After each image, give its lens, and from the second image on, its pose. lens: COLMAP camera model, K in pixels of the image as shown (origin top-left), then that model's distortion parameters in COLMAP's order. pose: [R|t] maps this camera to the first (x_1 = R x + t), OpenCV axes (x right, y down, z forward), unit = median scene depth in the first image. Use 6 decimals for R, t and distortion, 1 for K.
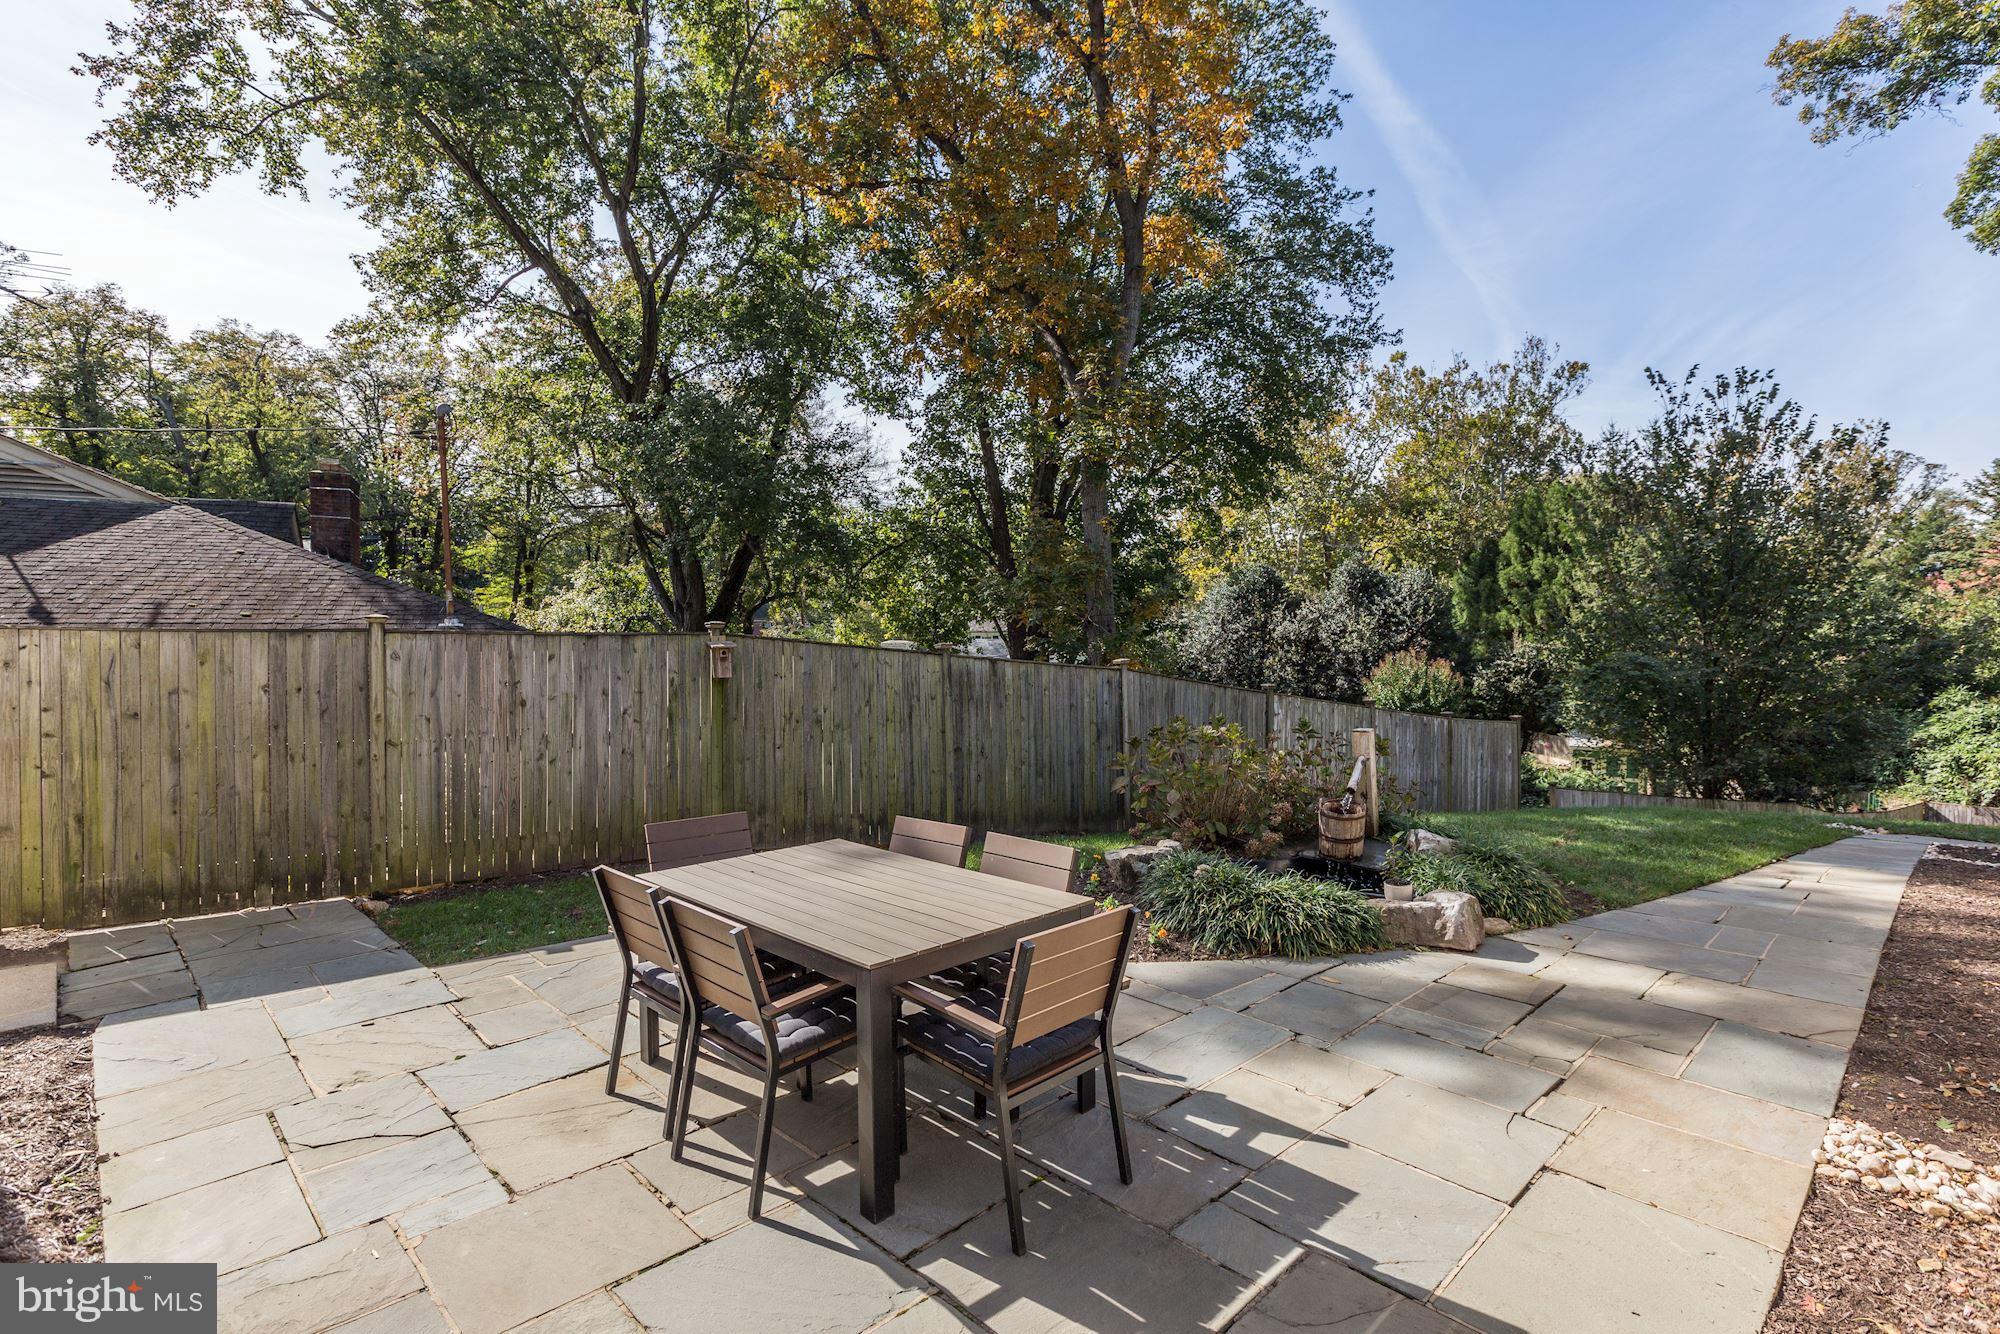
lens RADIAL K [[963.0, 0, 1024.8], [0, 963.0, 621.5], [0, 0, 1]] dist [-0.000765, 0.000093]
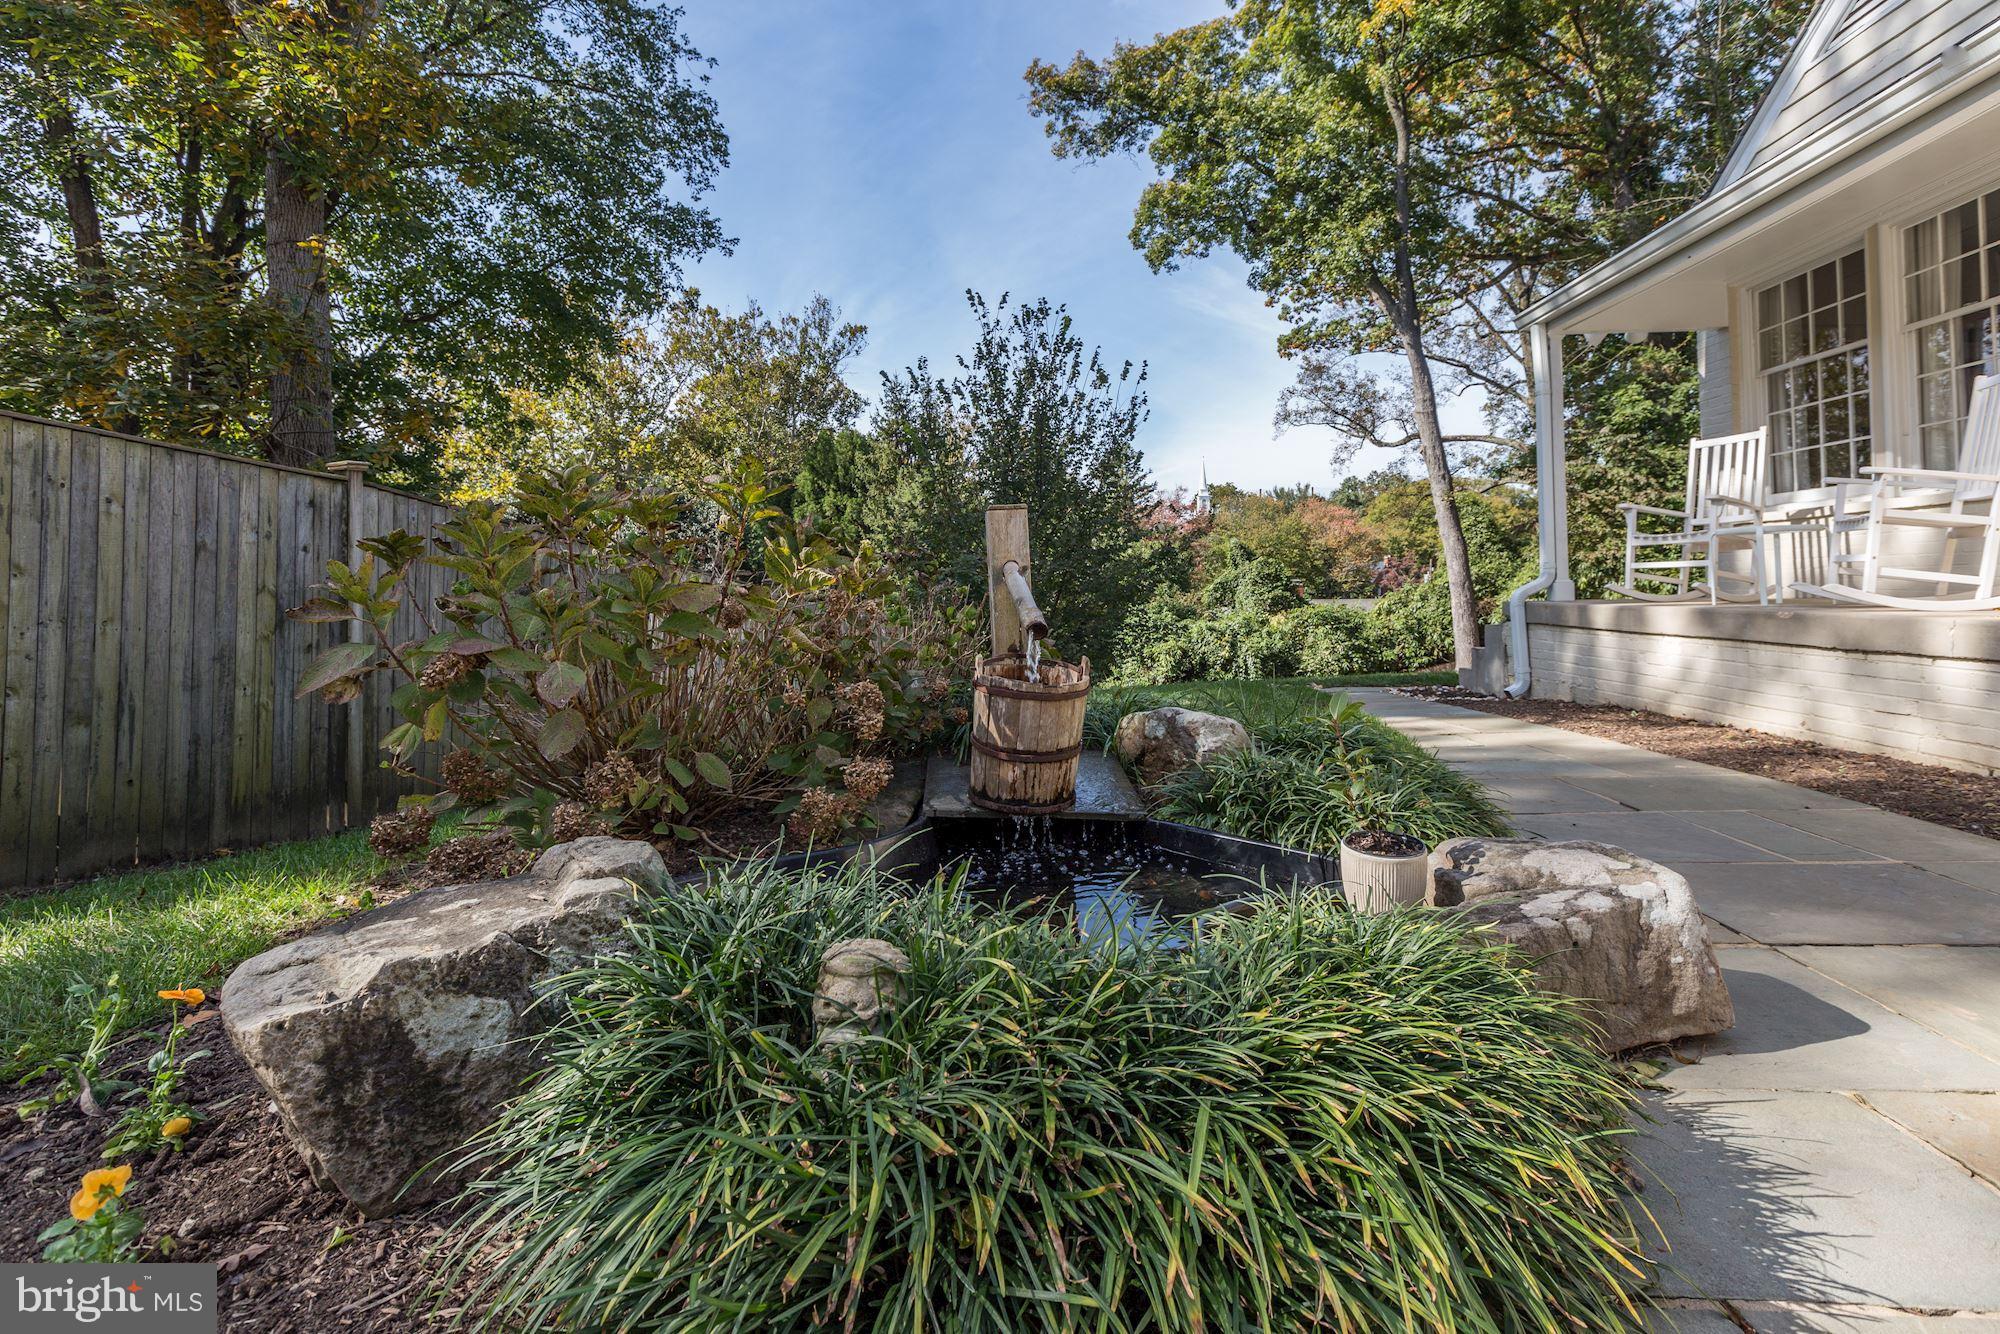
lens RADIAL K [[935.7, 0, 1016.0], [0, 935.7, 541.6], [0, 0, 1]] dist [0.004041, 0.000404]
pose [[0.751802, 0.023725, 0.658961, 0.015671], [-0.001258, 0.999402, -0.034547, 0.033445], [-0.659387, 0.025144, 0.751383, 0.155982]]
